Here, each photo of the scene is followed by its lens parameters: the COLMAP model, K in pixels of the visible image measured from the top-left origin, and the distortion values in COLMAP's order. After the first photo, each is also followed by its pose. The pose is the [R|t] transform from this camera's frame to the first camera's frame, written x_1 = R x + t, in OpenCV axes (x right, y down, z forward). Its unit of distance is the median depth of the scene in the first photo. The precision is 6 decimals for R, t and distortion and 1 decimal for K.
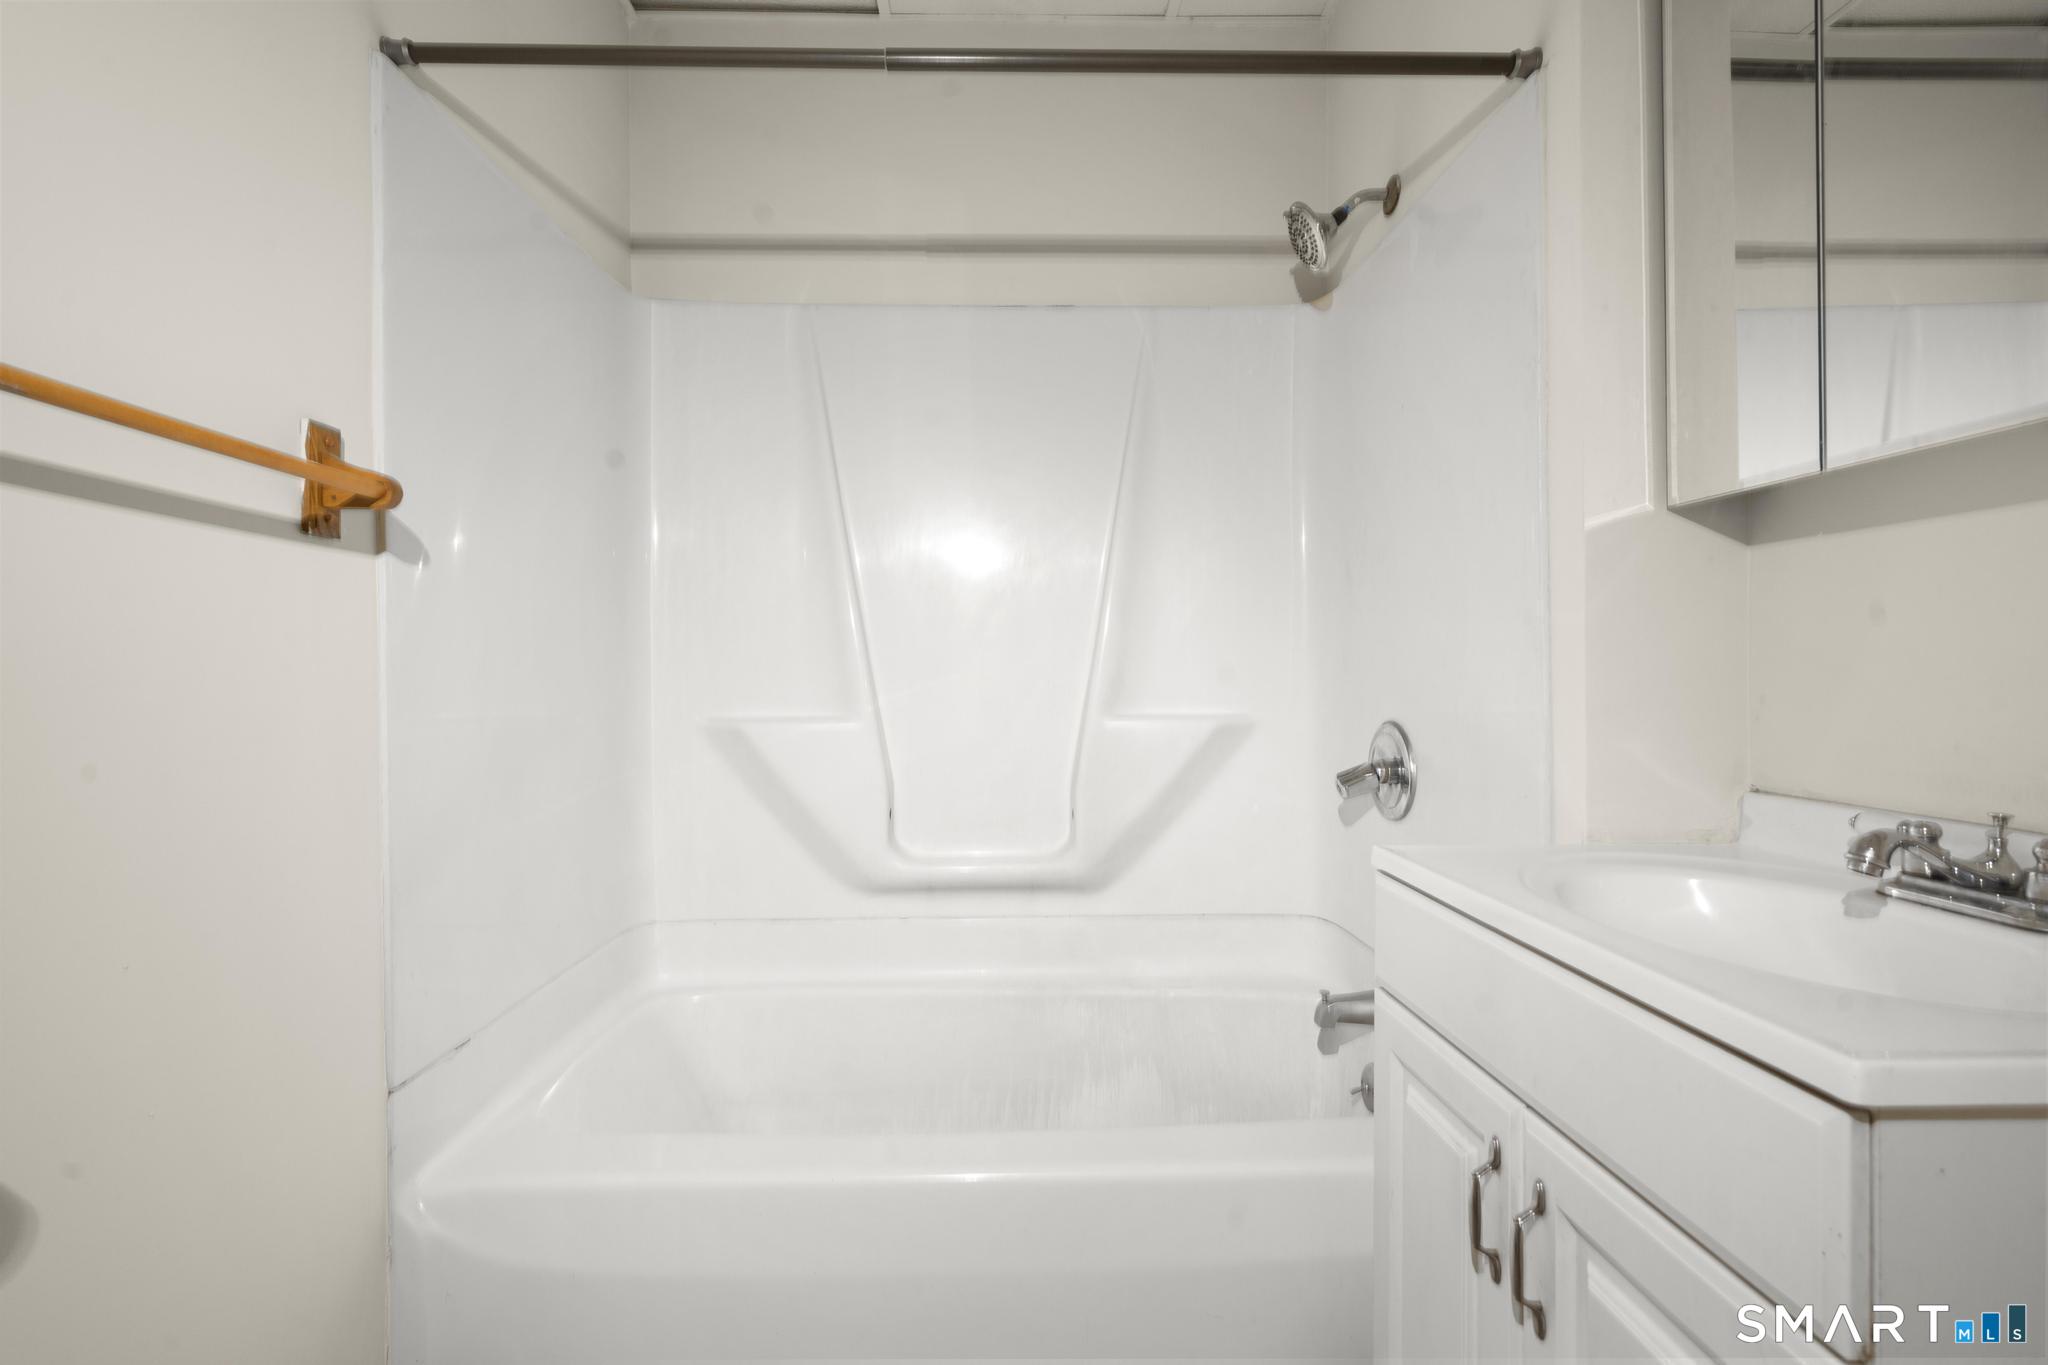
lens RADIAL K [[924.1, 0, 1020.1], [0, 924.1, 679.8], [0, 0, 1]] dist [-0.004936, 0.003275]
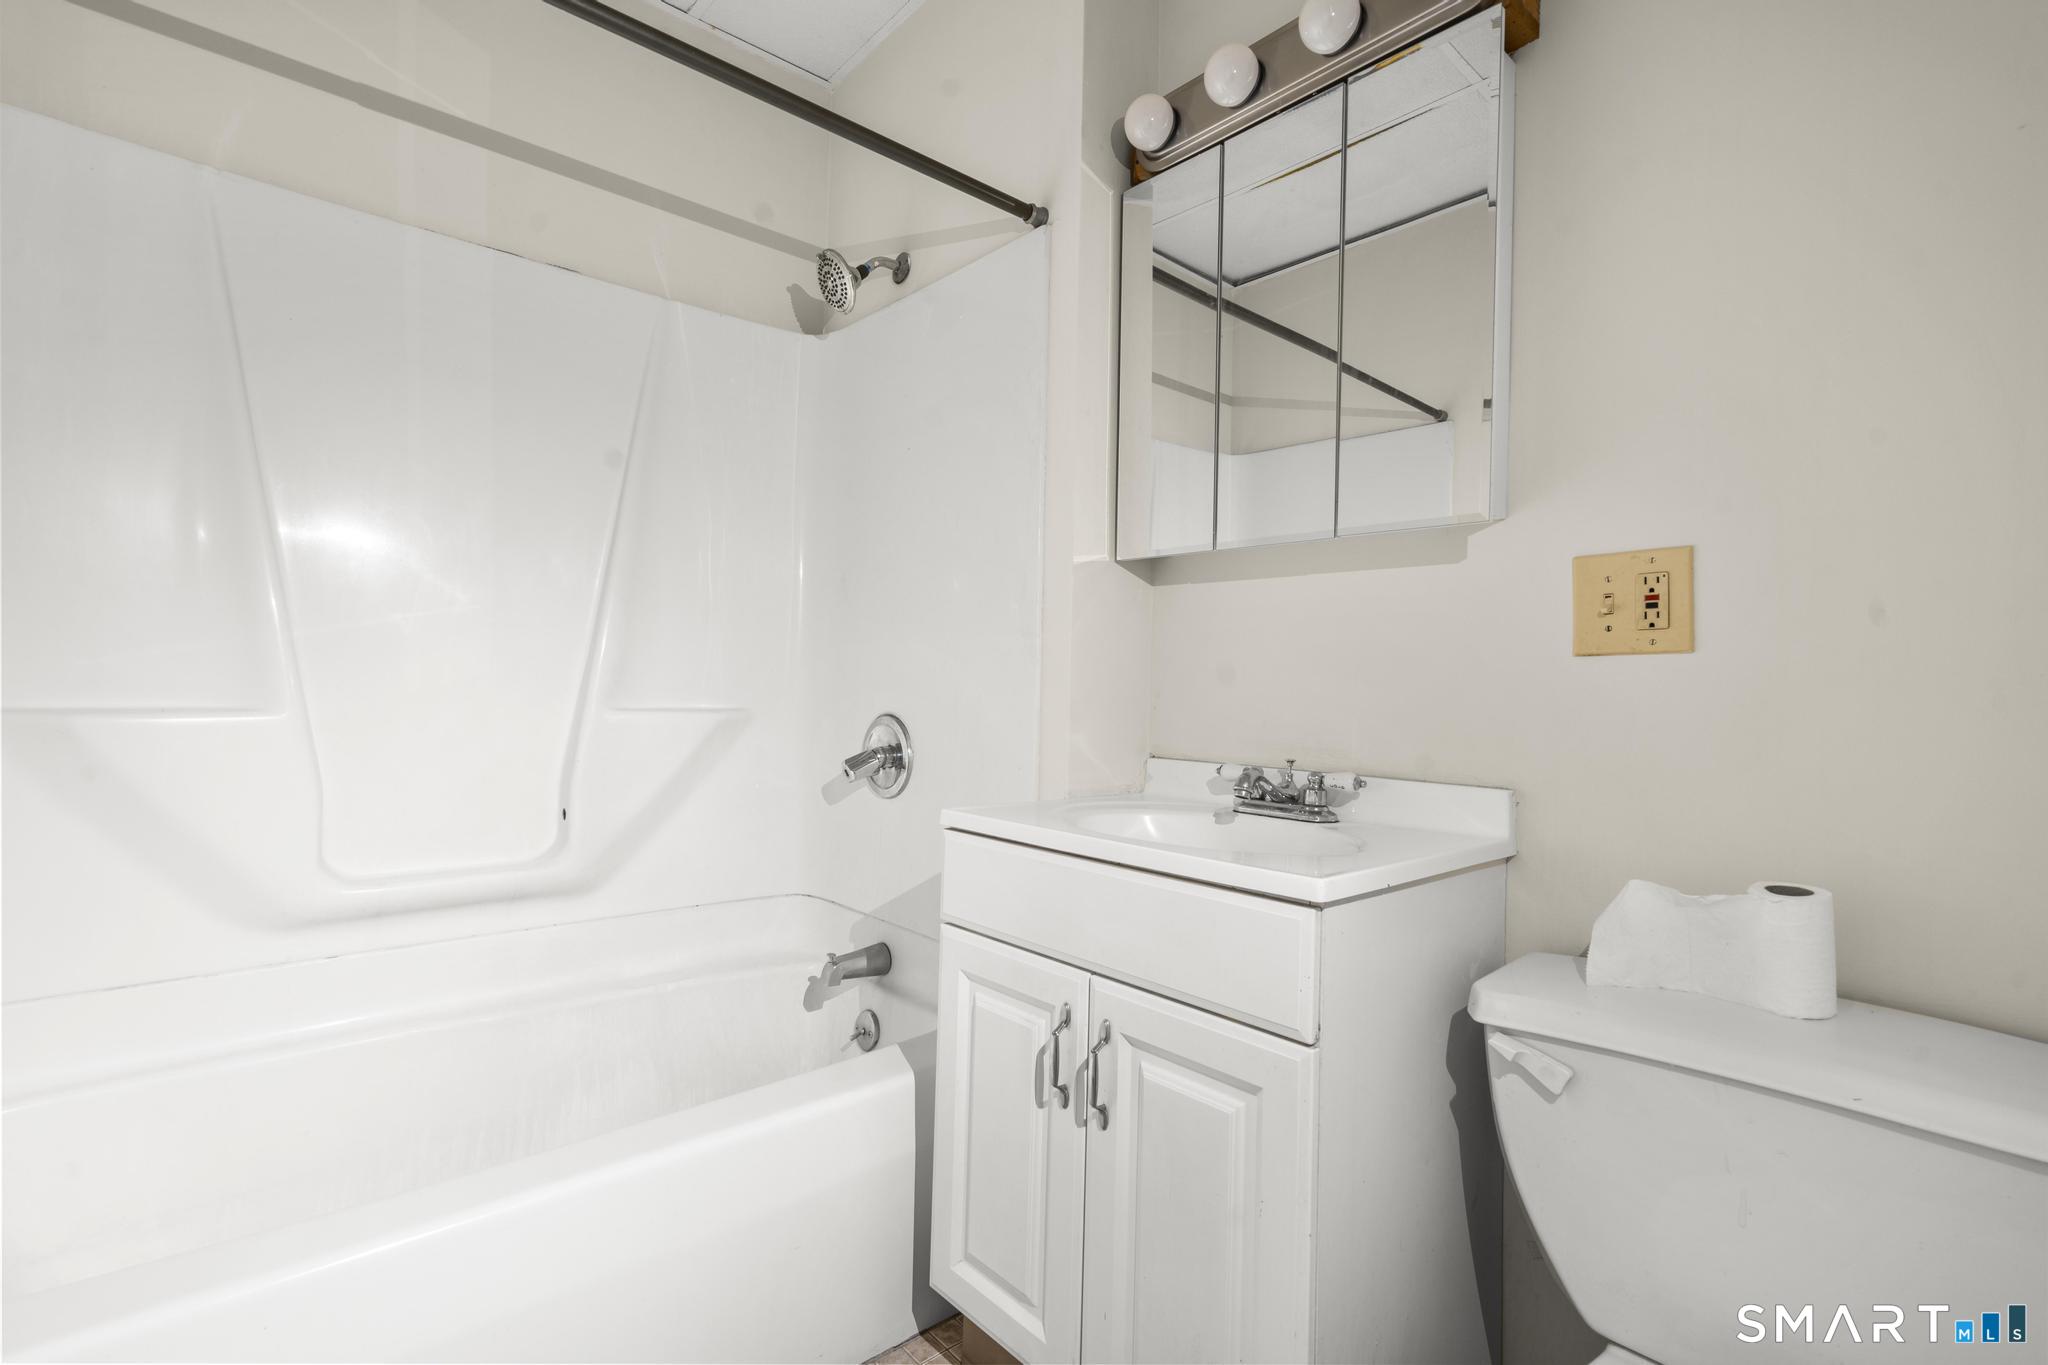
lens RADIAL K [[924.1, 0, 1024.1], [0, 924.1, 685.7], [0, 0, 1]] dist [-0.004936, 0.003275]
pose [[0.767976, 0.022560, 0.640082, -0.306911], [-0.023150, 0.999704, -0.007460, 0.020061], [-0.640061, -0.009089, 0.768271, -0.018396]]
